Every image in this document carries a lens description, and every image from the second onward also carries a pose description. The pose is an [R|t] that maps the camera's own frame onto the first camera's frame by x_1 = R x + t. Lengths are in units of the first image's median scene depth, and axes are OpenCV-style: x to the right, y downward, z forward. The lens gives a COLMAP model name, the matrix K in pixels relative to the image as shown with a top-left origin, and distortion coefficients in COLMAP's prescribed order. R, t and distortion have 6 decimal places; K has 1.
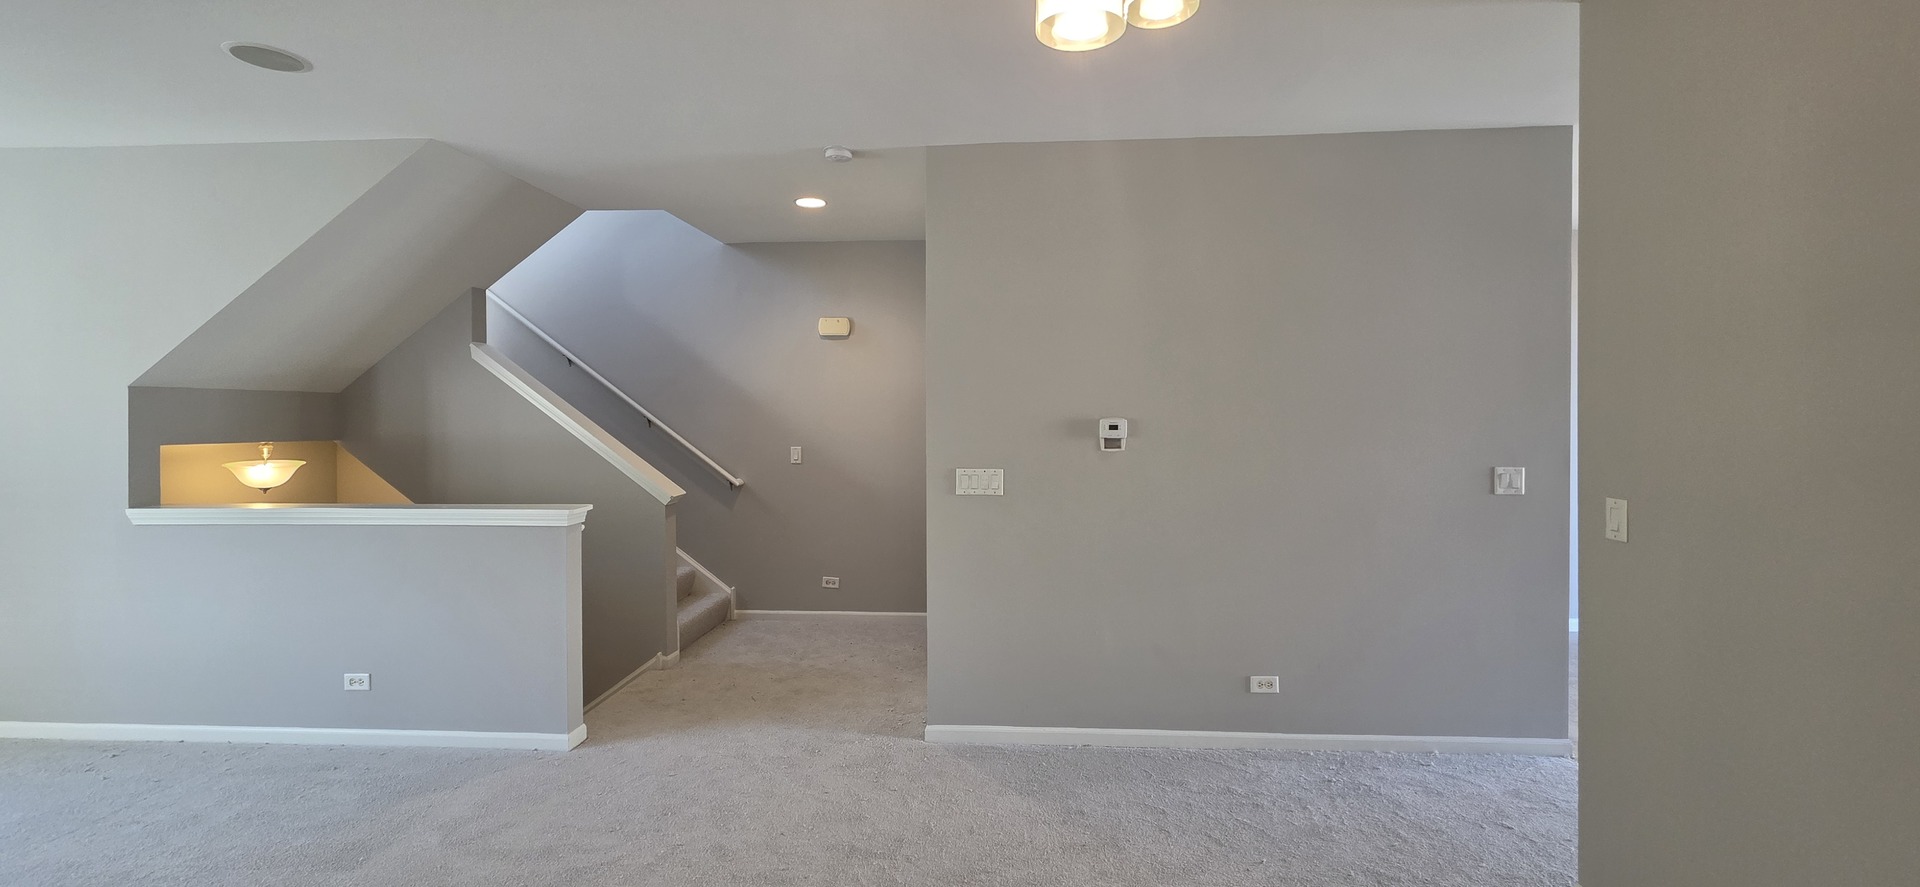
lens RADIAL K [[770.6, 0, 960.4], [0, 770.6, 430.9], [0, 0, 1]] dist [-0.000486, -0.000066]
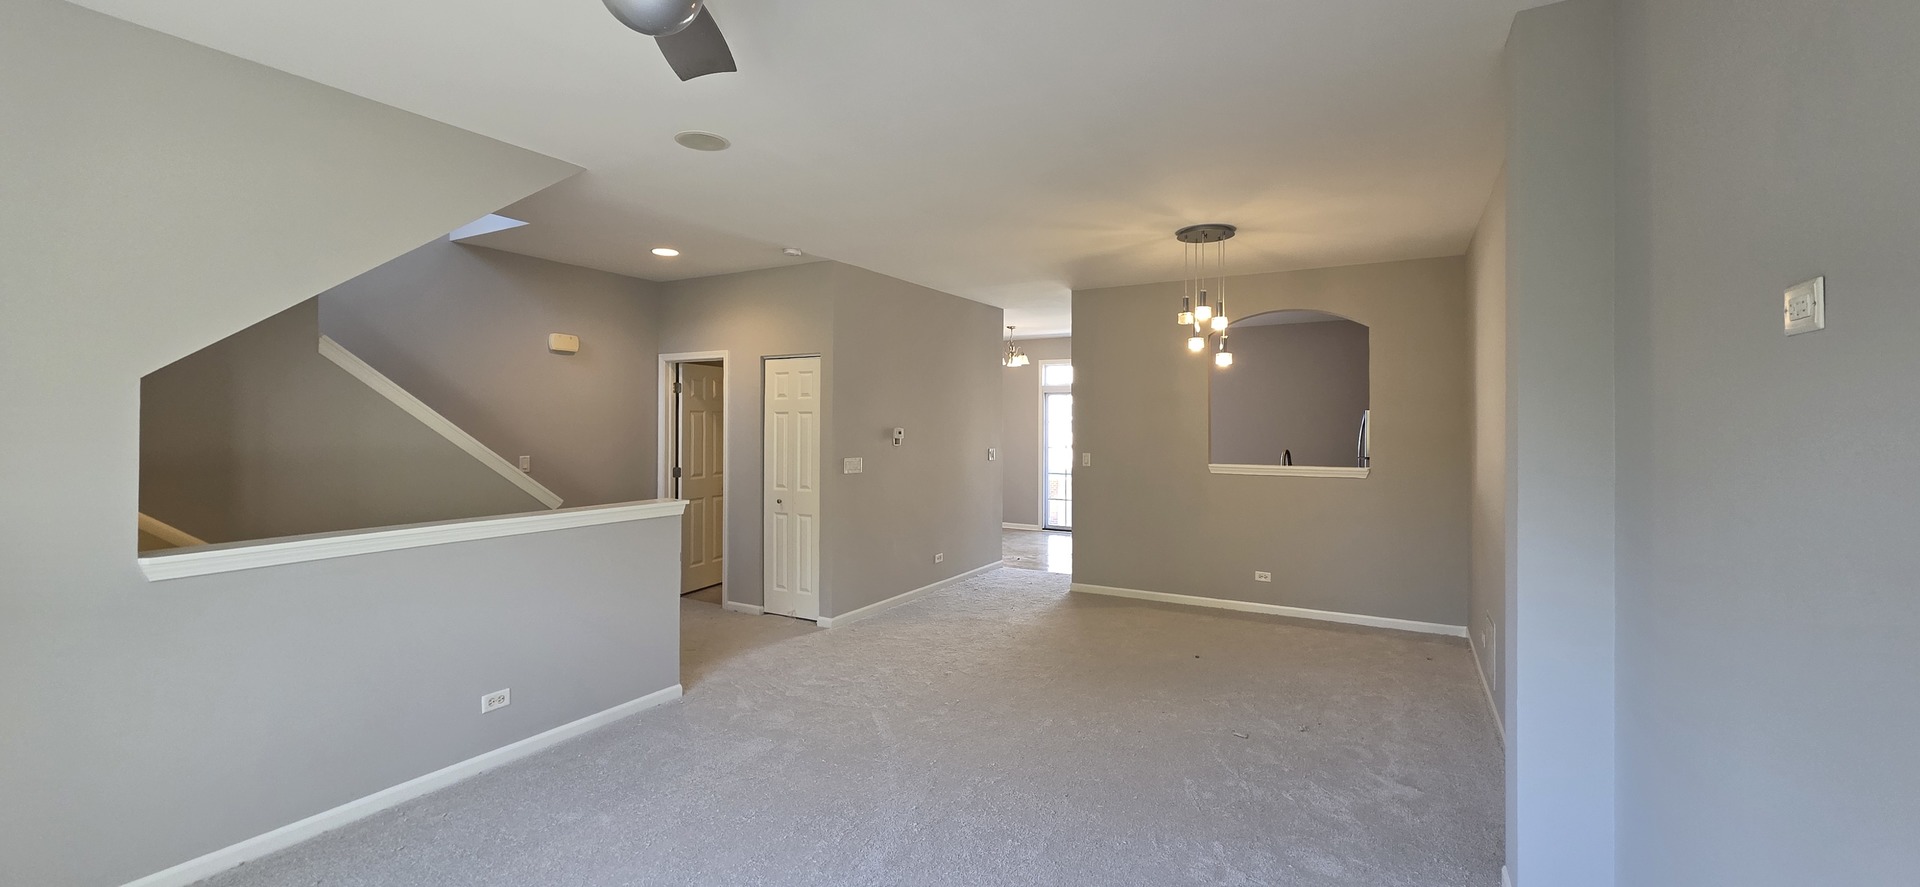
lens RADIAL K [[770.6, 0, 964.7], [0, 770.6, 433.4], [0, 0, 1]] dist [-0.000486, -0.000066]
pose [[0.431021, -0.005189, 0.902327, -1.381216], [0.016413, 0.999863, -0.002090, 0.004287], [-0.902192, 0.015711, 0.431048, 0.052140]]
